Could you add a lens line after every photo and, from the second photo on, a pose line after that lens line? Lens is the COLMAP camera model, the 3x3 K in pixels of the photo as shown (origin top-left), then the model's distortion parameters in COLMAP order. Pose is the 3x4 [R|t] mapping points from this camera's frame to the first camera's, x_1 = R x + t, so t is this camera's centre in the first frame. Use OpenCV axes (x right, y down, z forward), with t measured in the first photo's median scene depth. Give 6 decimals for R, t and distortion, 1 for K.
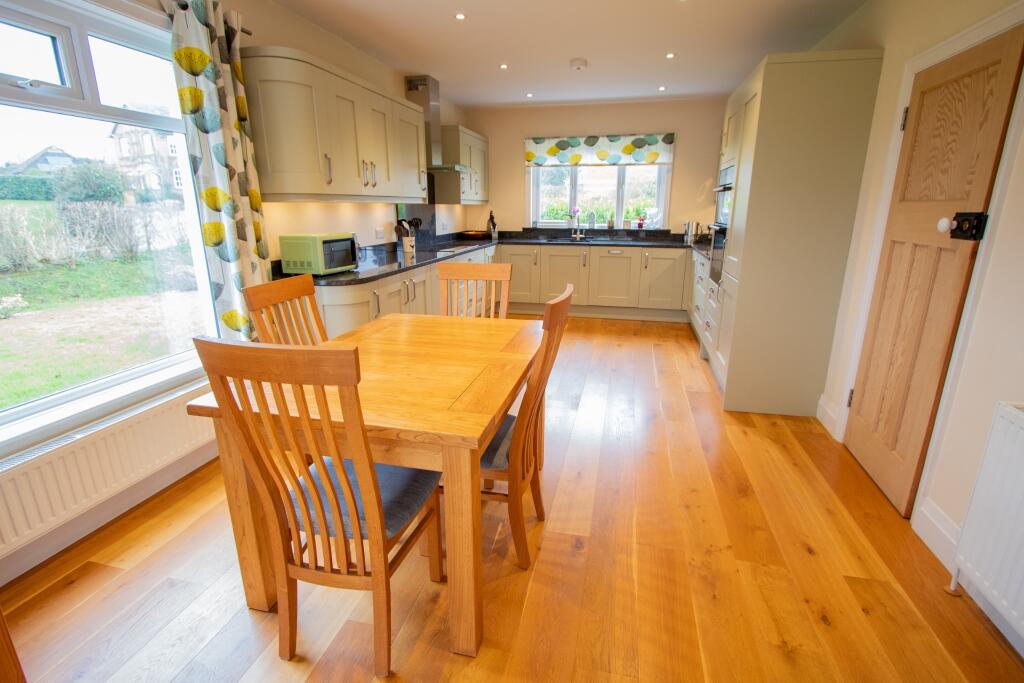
lens RADIAL K [[476.2, 0, 514.3], [0, 476.2, 338.4], [0, 0, 1]] dist [-0.003629, 0.000175]
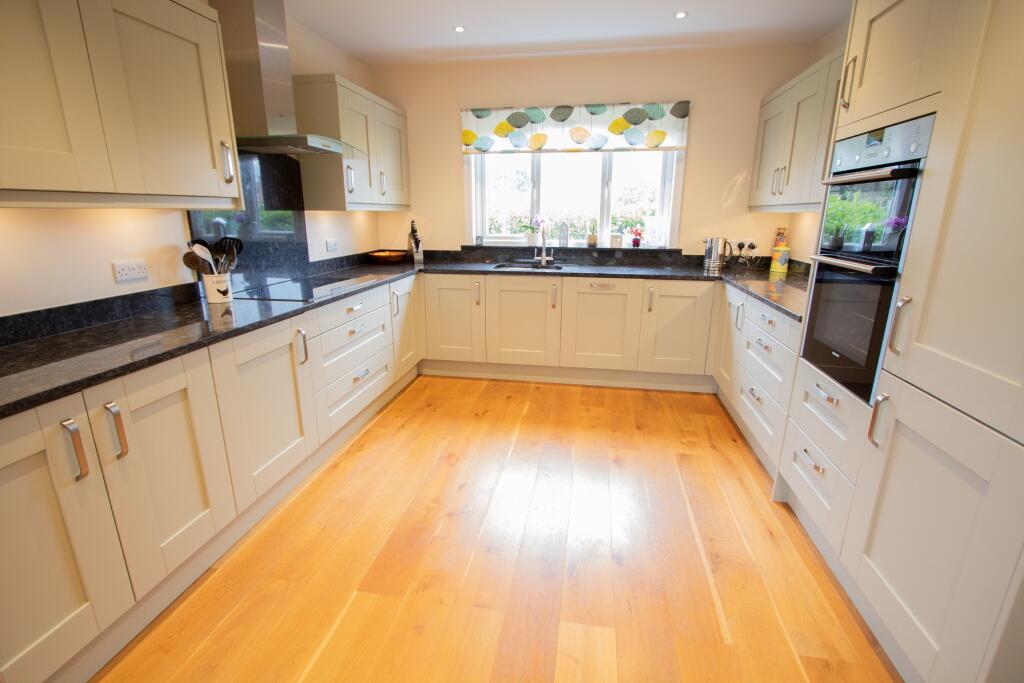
lens RADIAL K [[476.2, 0, 509.9], [0, 476.2, 342.2], [0, 0, 1]] dist [-0.003629, 0.000175]
pose [[0.998389, -0.013368, 0.055151, 0.051136], [0.013621, 0.999898, -0.004220, -0.100390], [-0.055089, 0.004964, 0.998469, 0.355103]]
